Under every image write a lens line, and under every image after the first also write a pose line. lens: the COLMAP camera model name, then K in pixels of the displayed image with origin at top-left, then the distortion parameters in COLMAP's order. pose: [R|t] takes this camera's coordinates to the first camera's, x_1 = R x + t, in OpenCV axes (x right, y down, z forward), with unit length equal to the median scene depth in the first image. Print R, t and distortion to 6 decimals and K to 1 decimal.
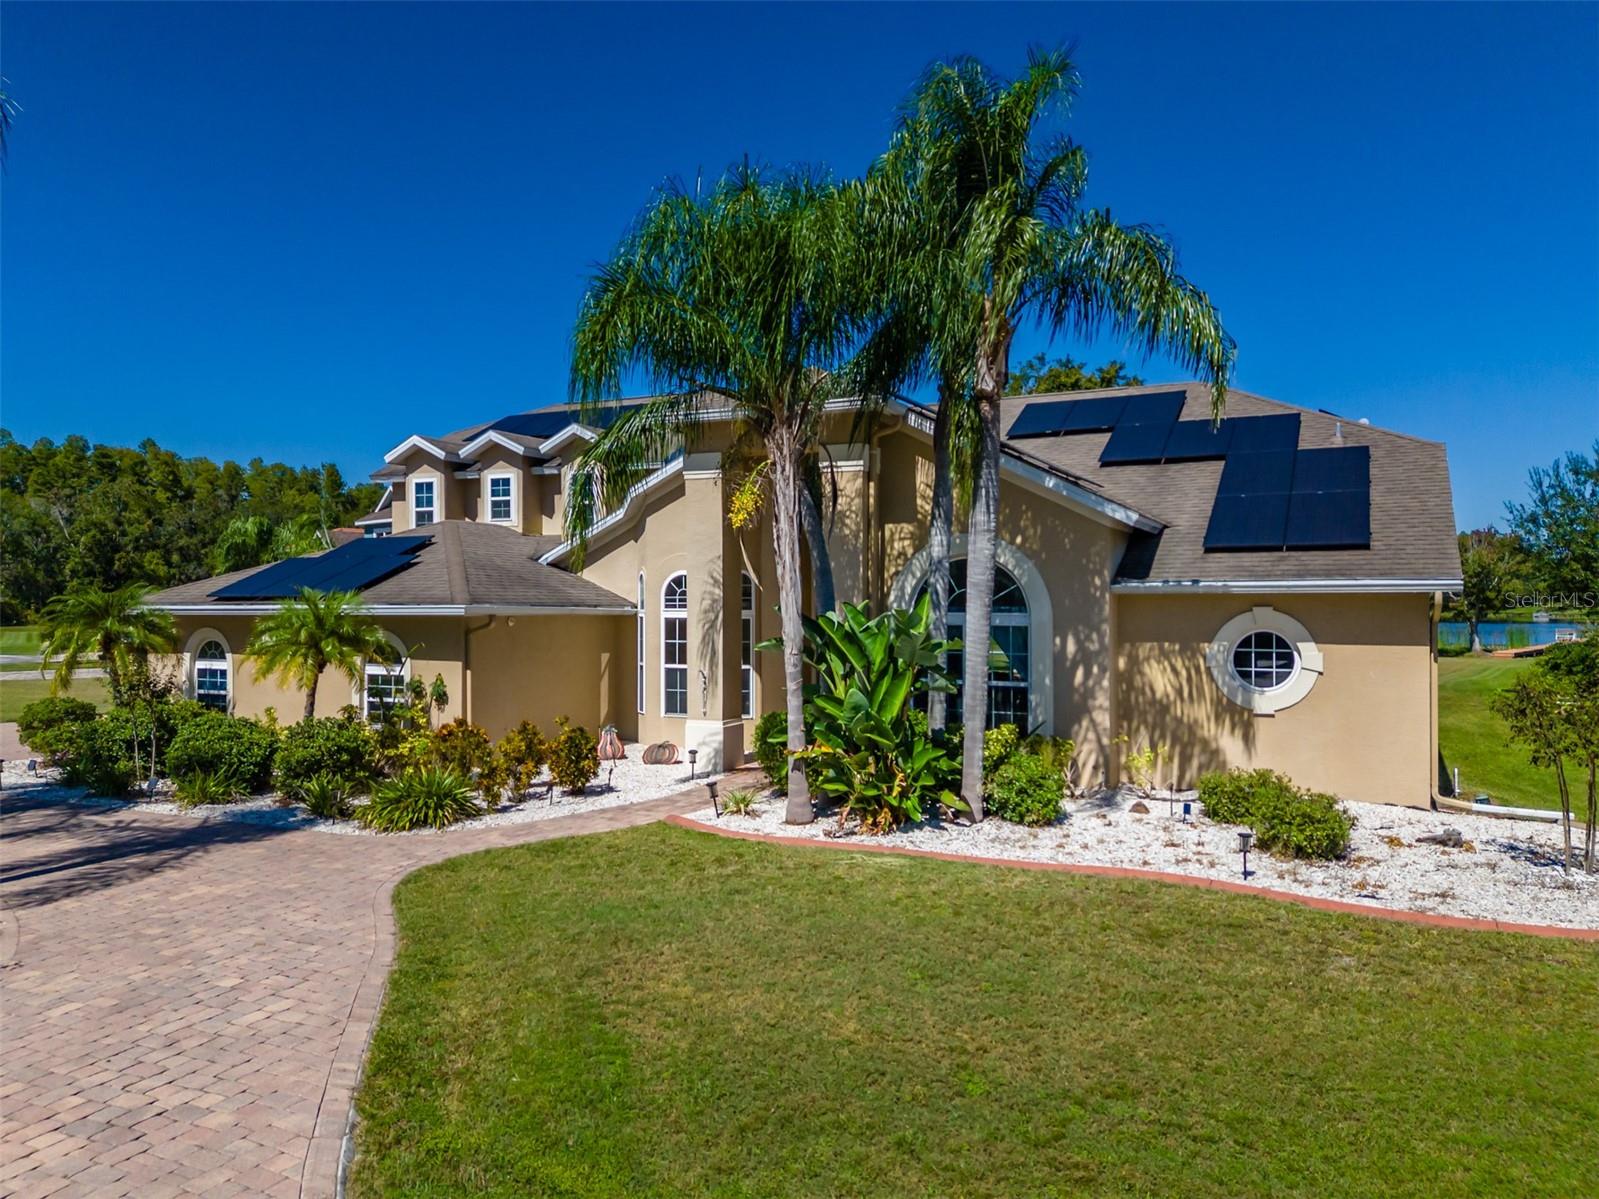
lens RADIAL K [[1165.7, 0, 798.1], [0, 1165.7, 608.5], [0, 0, 1]] dist [0.085314, -0.086712]
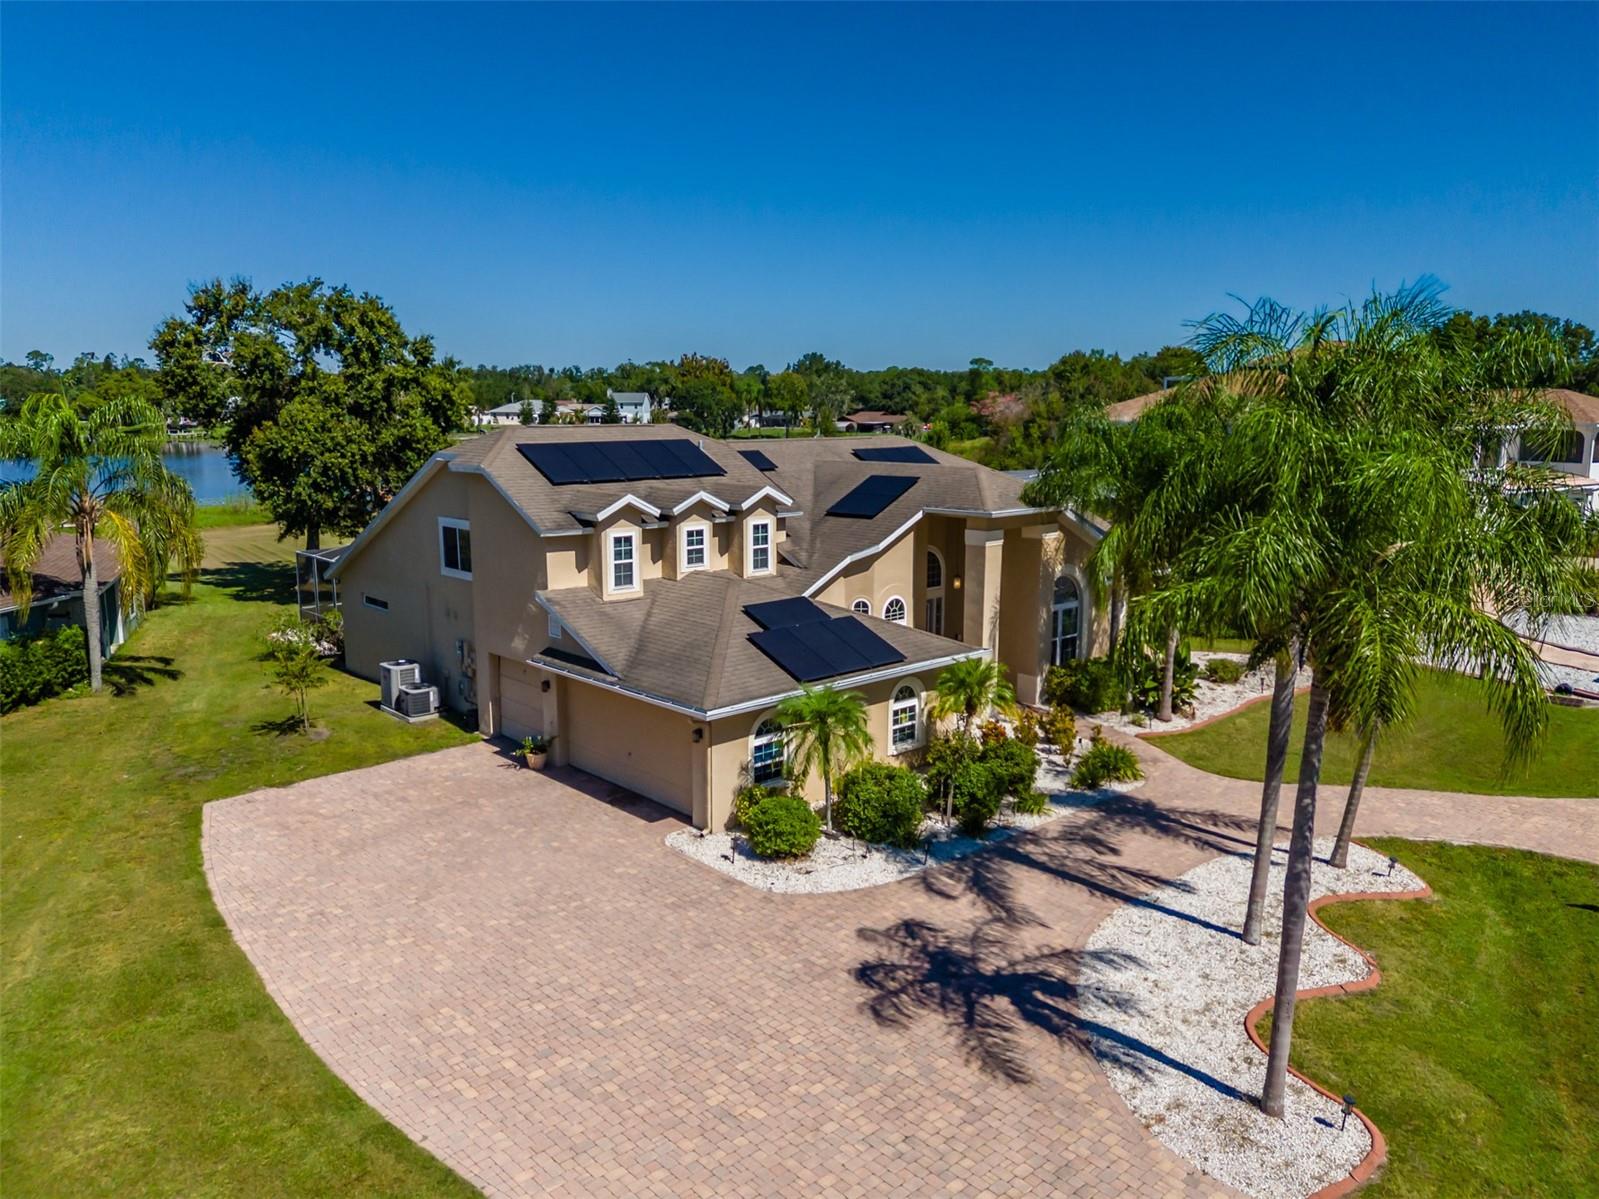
lens RADIAL K [[1165.7, 0, 800.5], [0, 1165.7, 601.1], [0, 0, 1]] dist [0.085314, -0.086712]
pose [[0.366519, -0.156411, 0.917169, -1.840229], [0.005552, 0.986118, 0.165951, -0.333520], [-0.930394, -0.055732, 0.362300, 0.700887]]
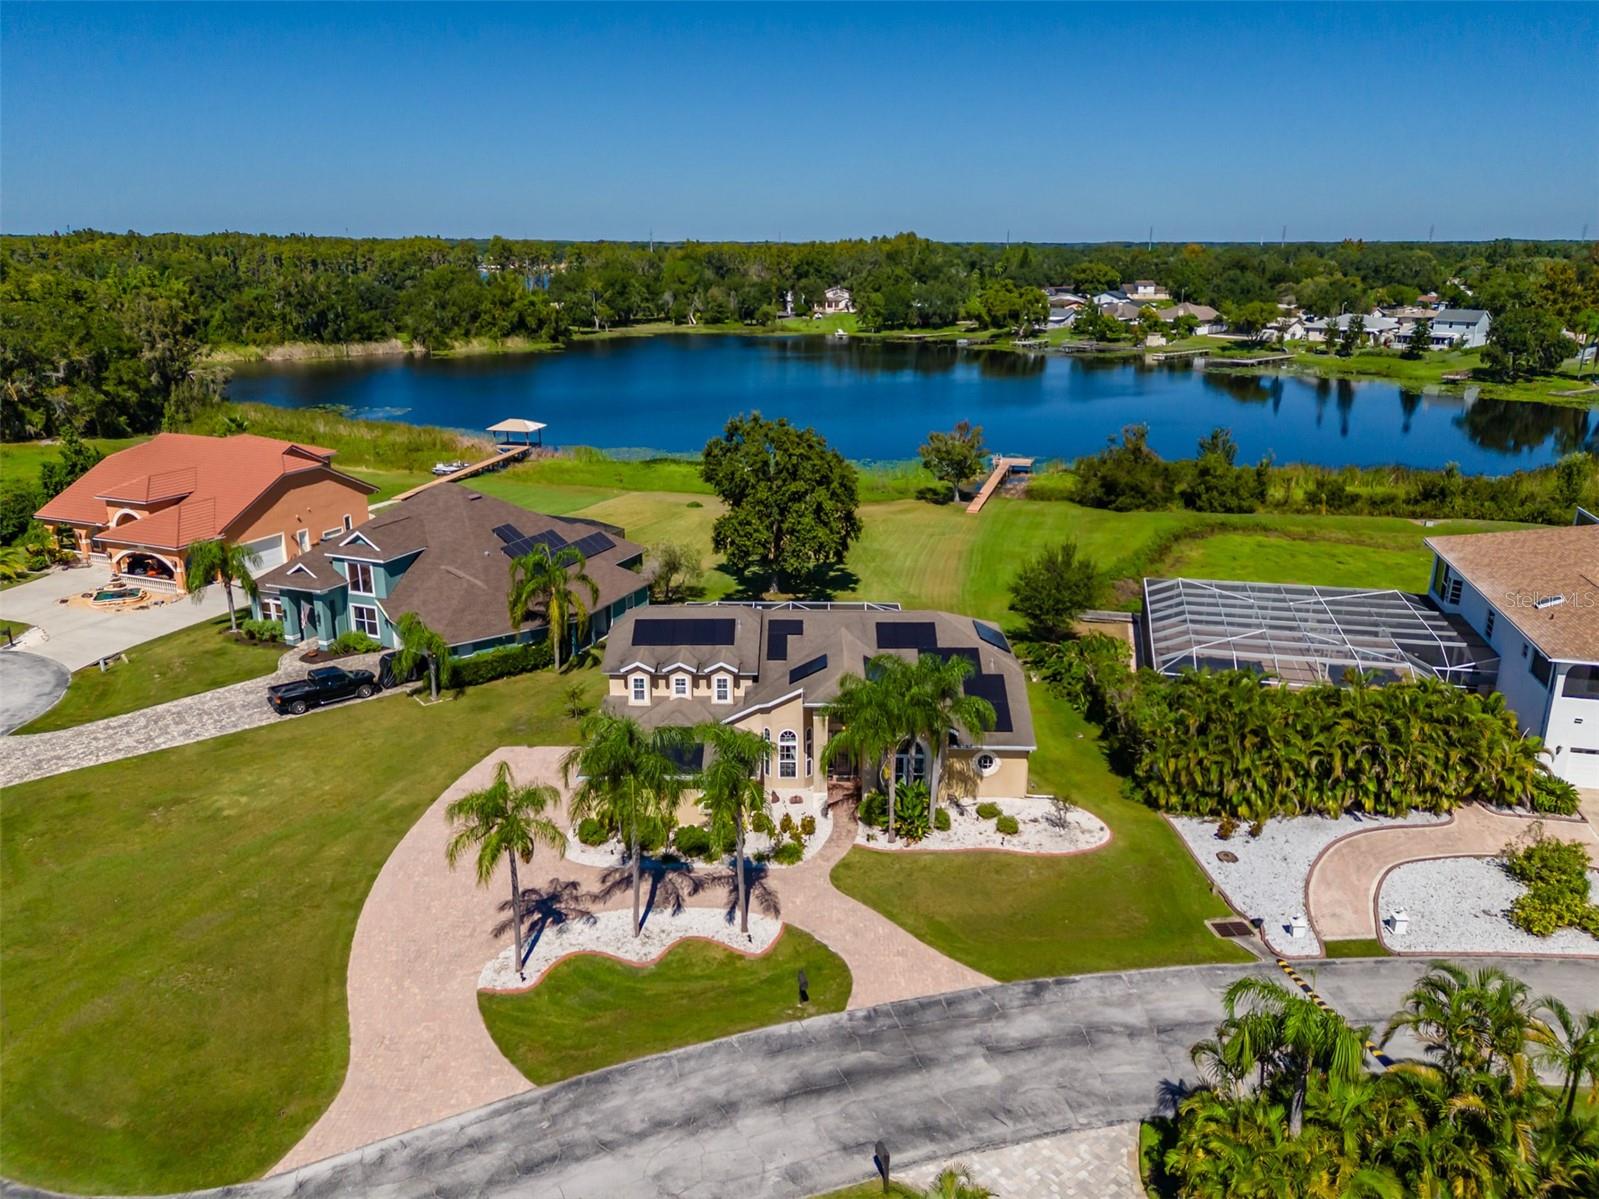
lens RADIAL K [[1165.7, 0, 798.7], [0, 1165.7, 603.2], [0, 0, 1]] dist [0.085314, -0.086712]
pose [[0.904743, -0.121797, 0.408174, -1.417905], [0.000152, 0.958341, 0.285626, -1.346061], [-0.425959, -0.258356, 0.867071, -1.606397]]
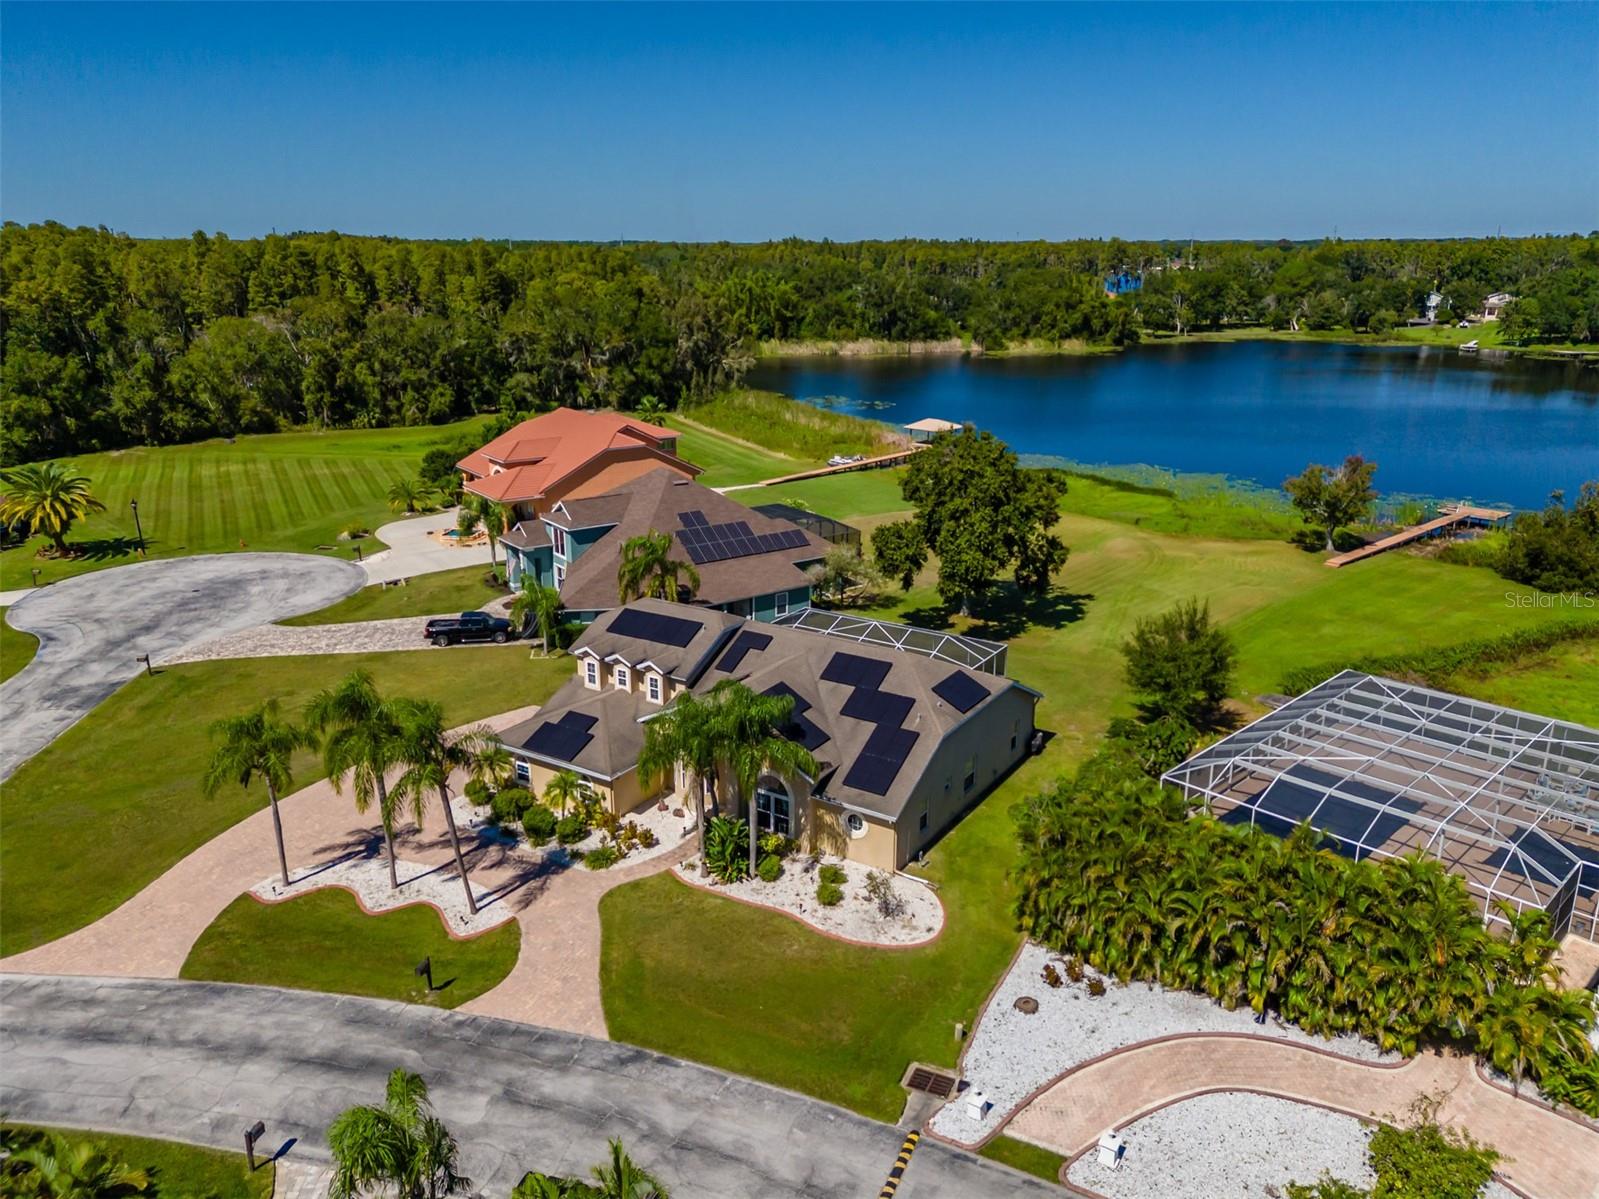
lens RADIAL K [[1165.7, 0, 797.2], [0, 1165.7, 600.1], [0, 0, 1]] dist [0.085314, -0.086712]
pose [[0.993274, 0.034464, -0.110542, 0.534790], [-0.001841, 0.959258, 0.282527, -1.349872], [0.115775, -0.280423, 0.952869, -1.766769]]
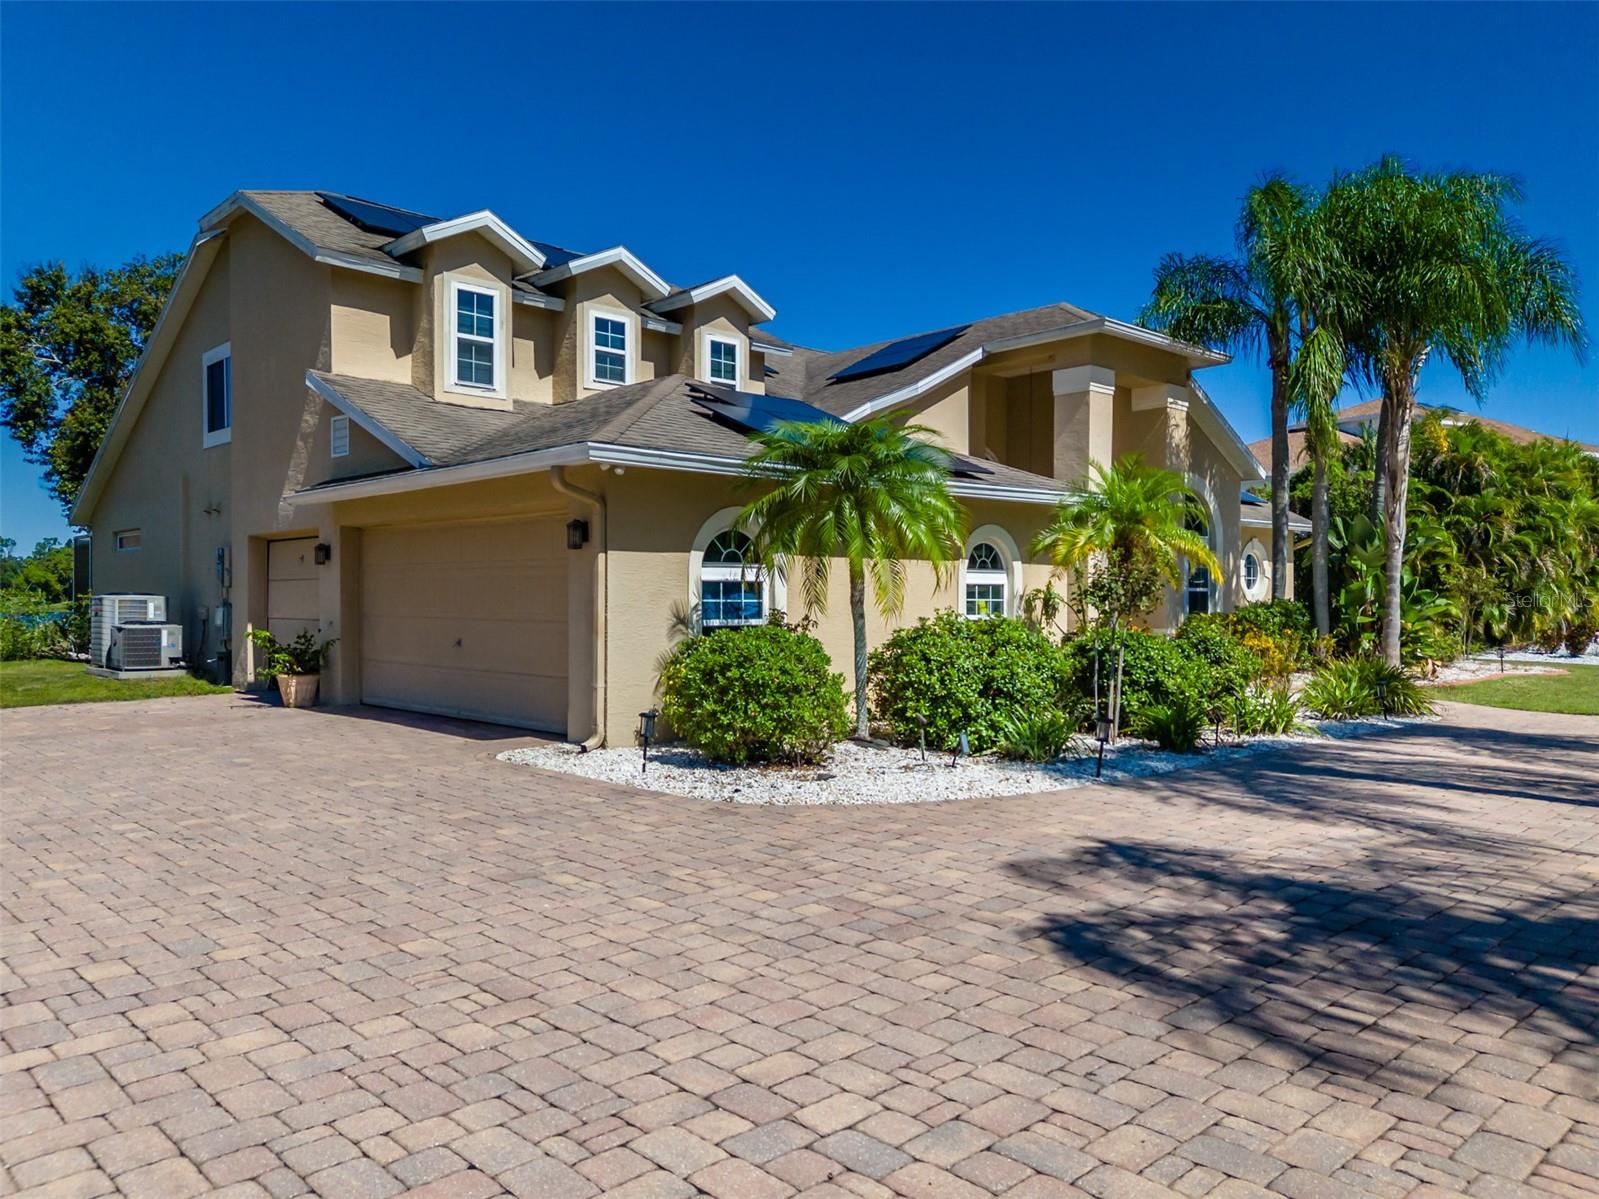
lens RADIAL K [[1165.7, 0, 796.2], [0, 1165.7, 613.0], [0, 0, 1]] dist [0.085314, -0.086712]
pose [[0.349221, -0.010472, 0.936982, -1.228551], [0.006554, 0.999940, 0.008733, 0.075688], [-0.937018, 0.003091, 0.349268, 0.958270]]
